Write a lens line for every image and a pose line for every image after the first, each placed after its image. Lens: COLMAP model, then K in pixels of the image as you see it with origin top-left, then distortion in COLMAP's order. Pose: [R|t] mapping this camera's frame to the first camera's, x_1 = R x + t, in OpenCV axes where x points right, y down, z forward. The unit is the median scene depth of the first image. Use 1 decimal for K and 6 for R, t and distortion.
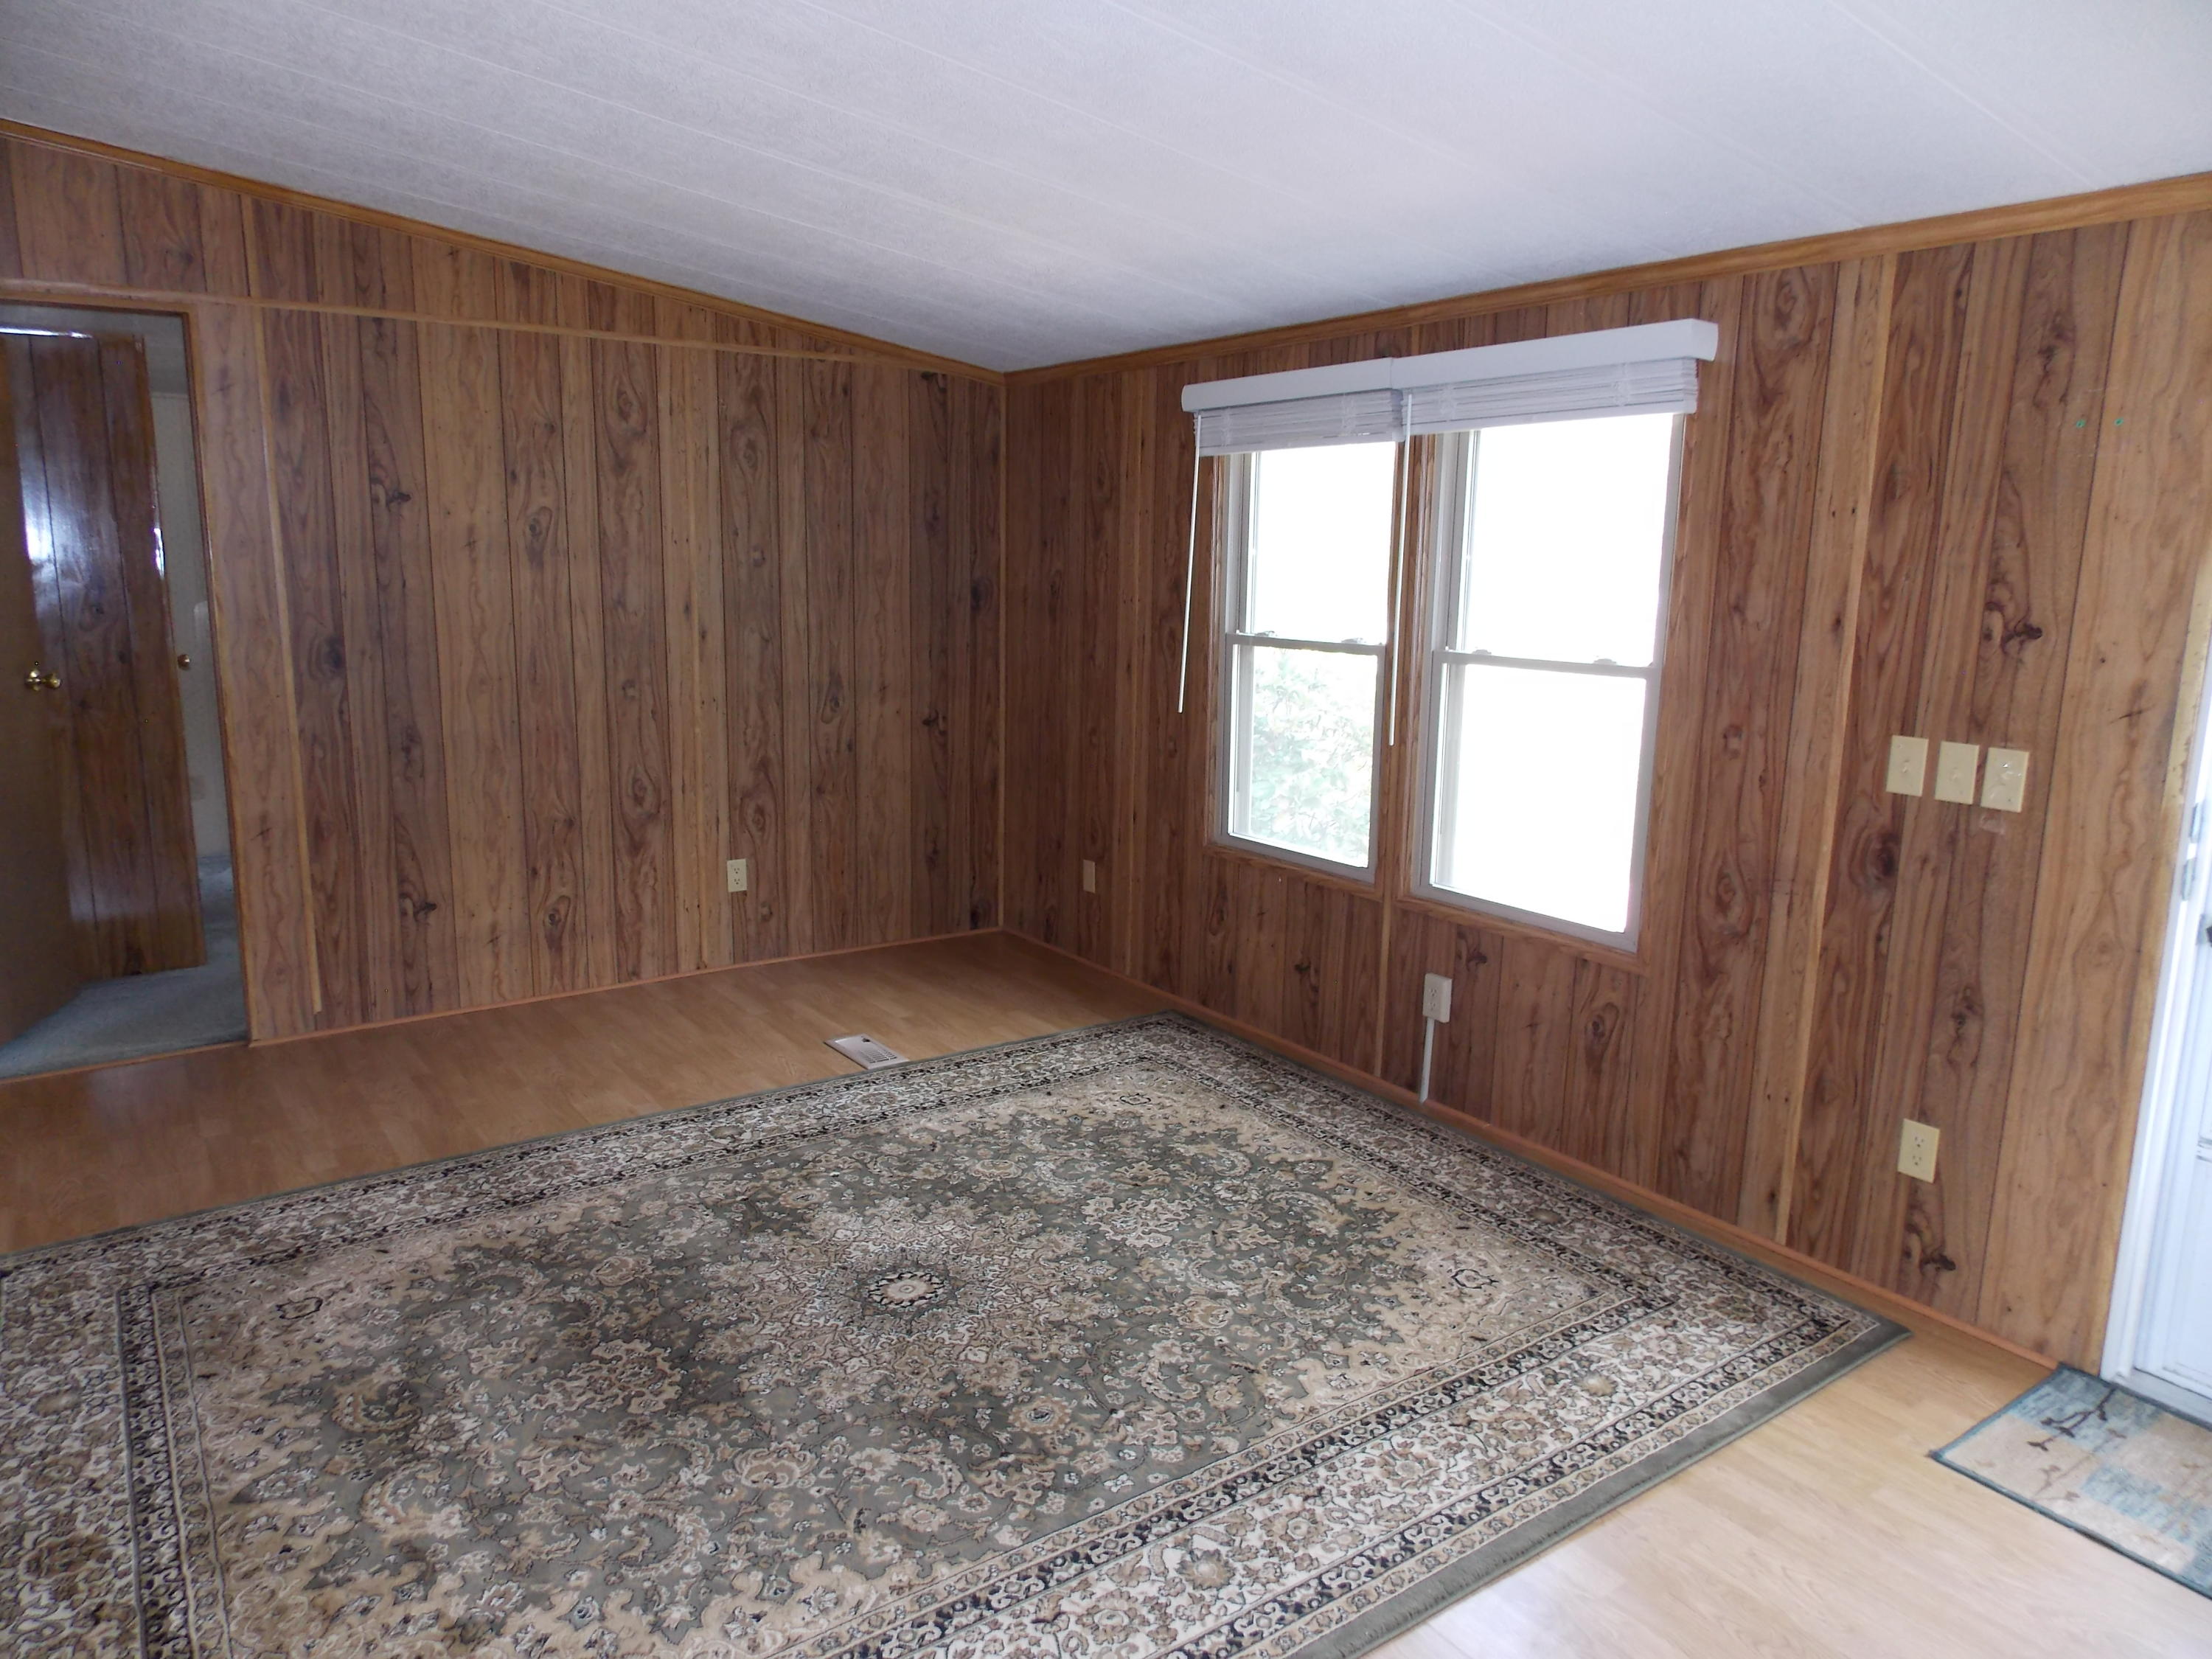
lens RADIAL K [[1467.8, 0, 1102.7], [0, 1467.8, 816.6], [0, 0, 1]] dist [-0.007307, 0.006273]
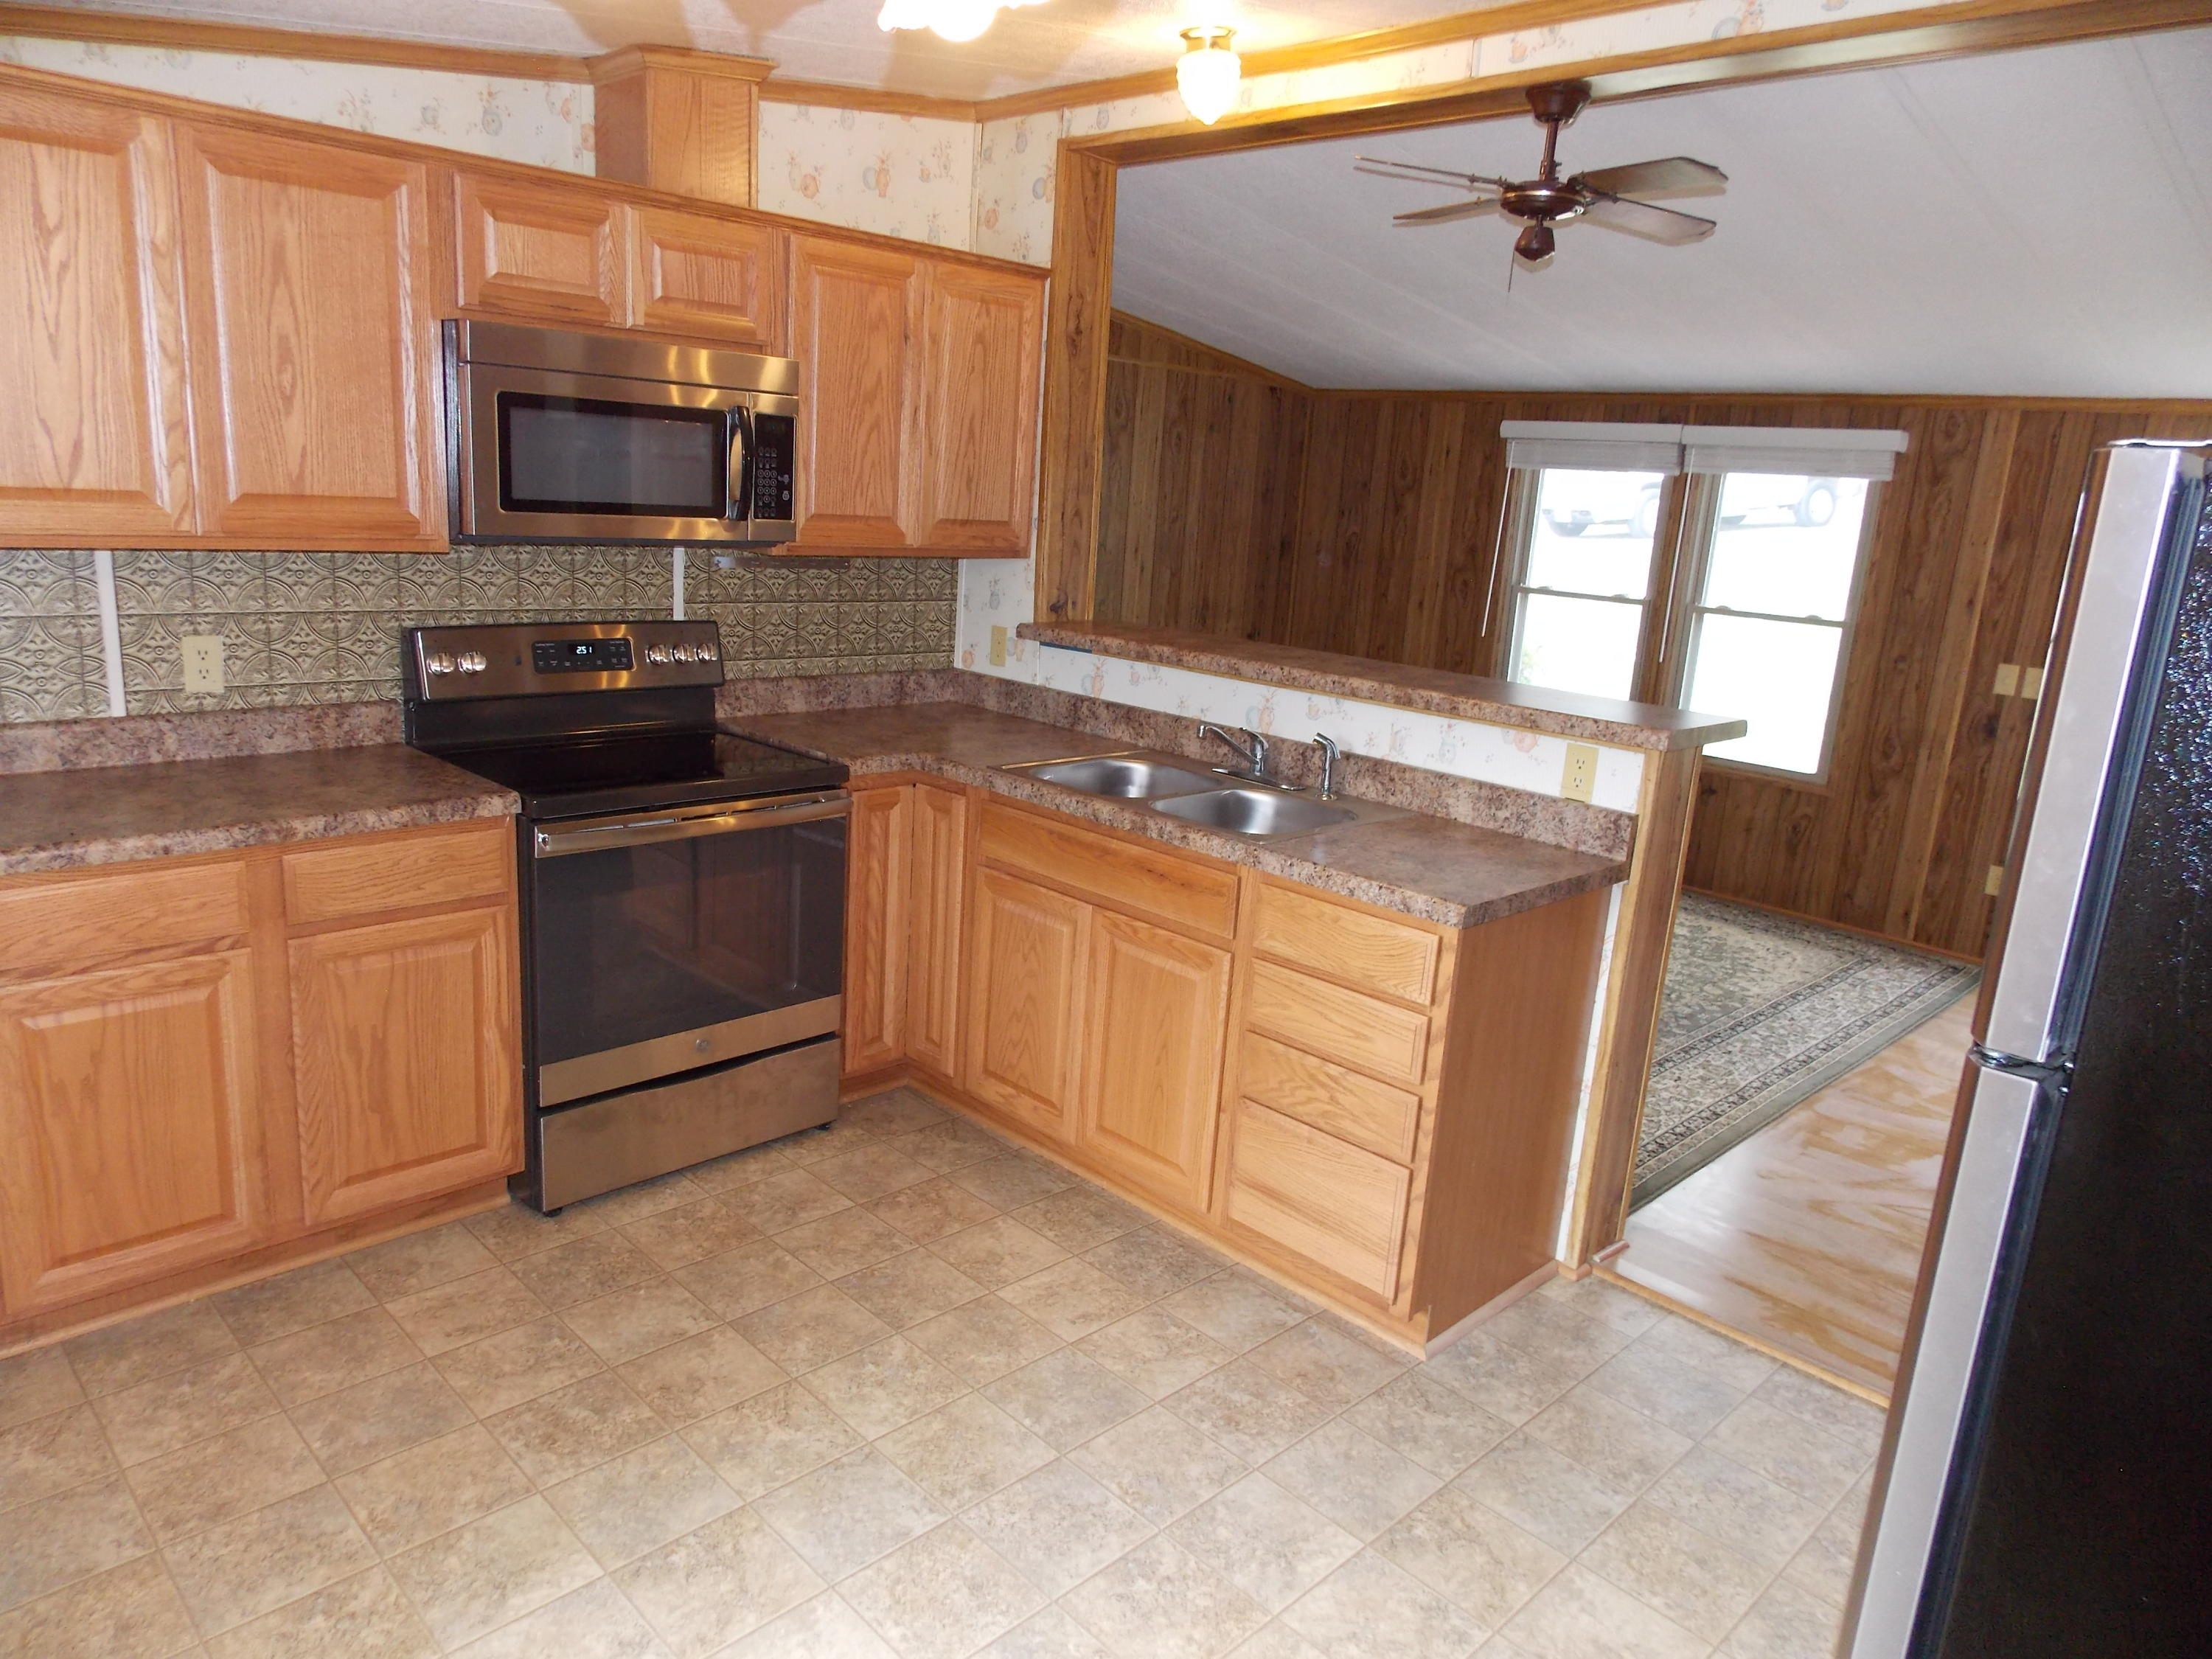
lens RADIAL K [[1472.5, 0, 1108.2], [0, 1472.5, 814.8], [0, 0, 1]] dist [-0.010806, 0.019161]
pose [[0.983258, 0.013464, 0.181723, -0.869656], [-0.022780, 0.998526, 0.049272, 0.067465], [-0.180791, -0.052587, 0.982115, -0.625045]]
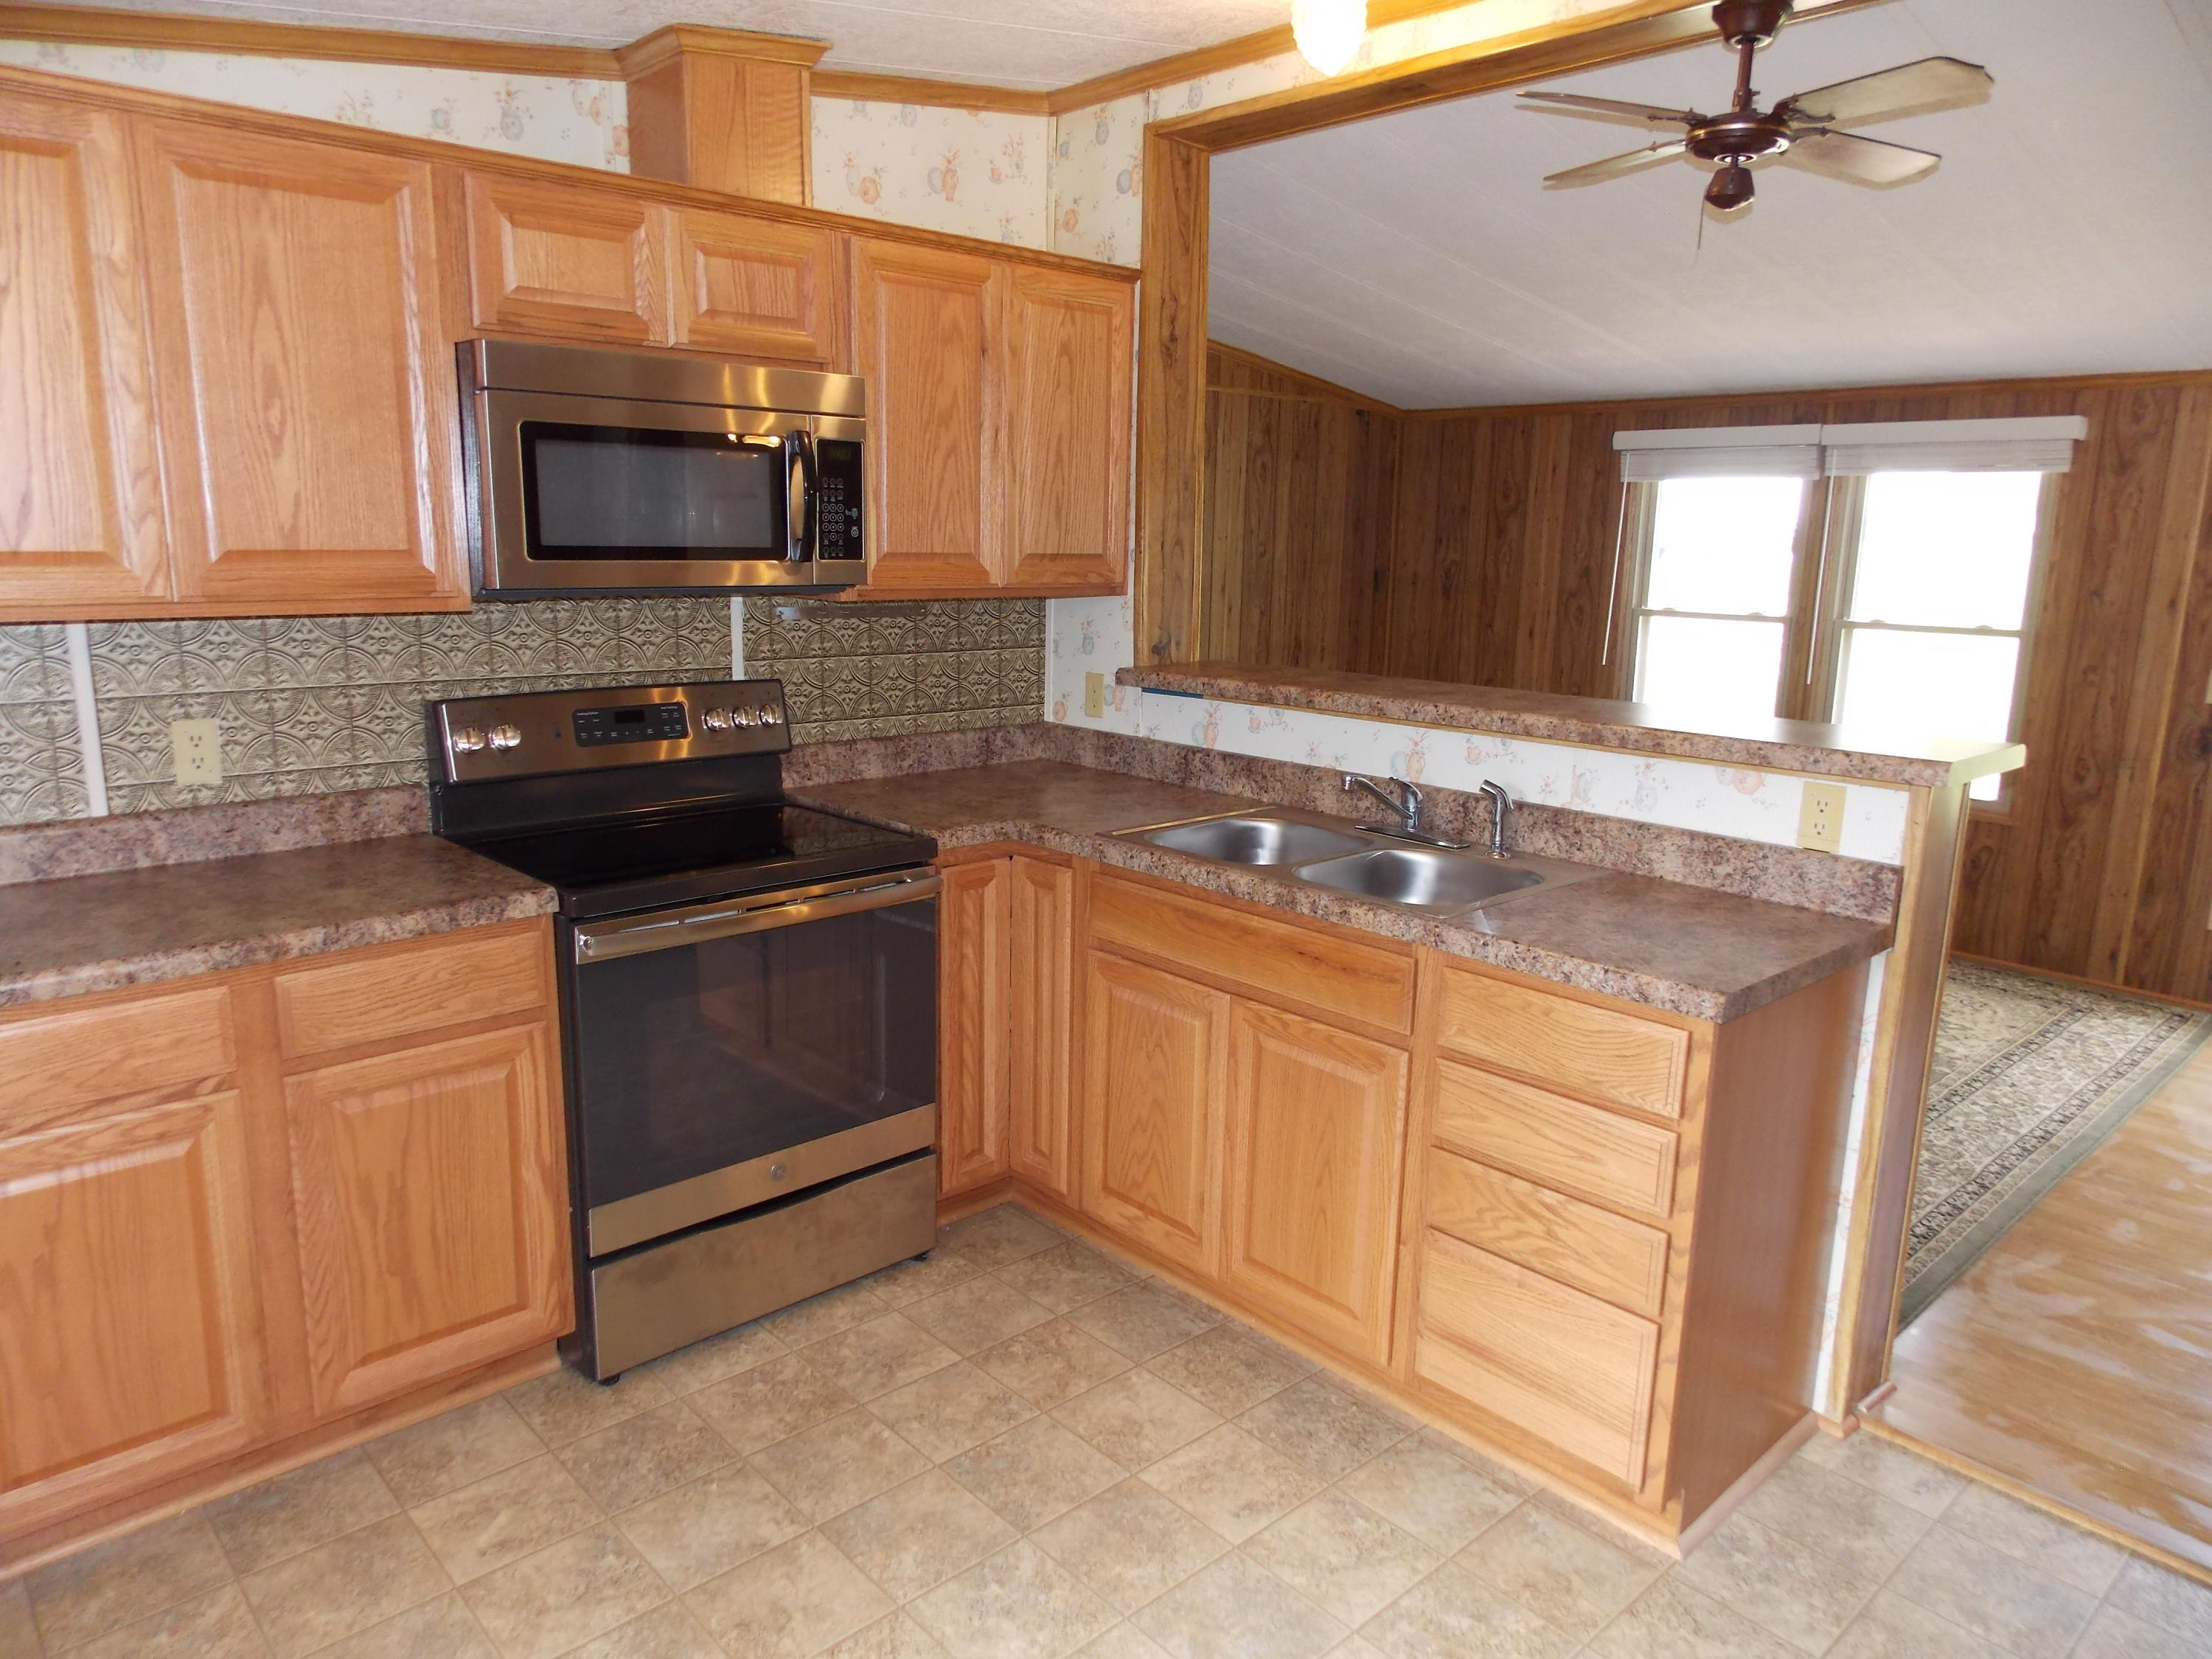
lens RADIAL K [[1467.8, 0, 1102.7], [0, 1467.8, 816.6], [0, 0, 1]] dist [-0.007307, 0.006273]
pose [[0.990832, -0.017535, 0.133960, -0.880821], [0.015417, 0.999739, 0.016832, 0.060906], [-0.134221, -0.014613, 0.990844, -0.464666]]
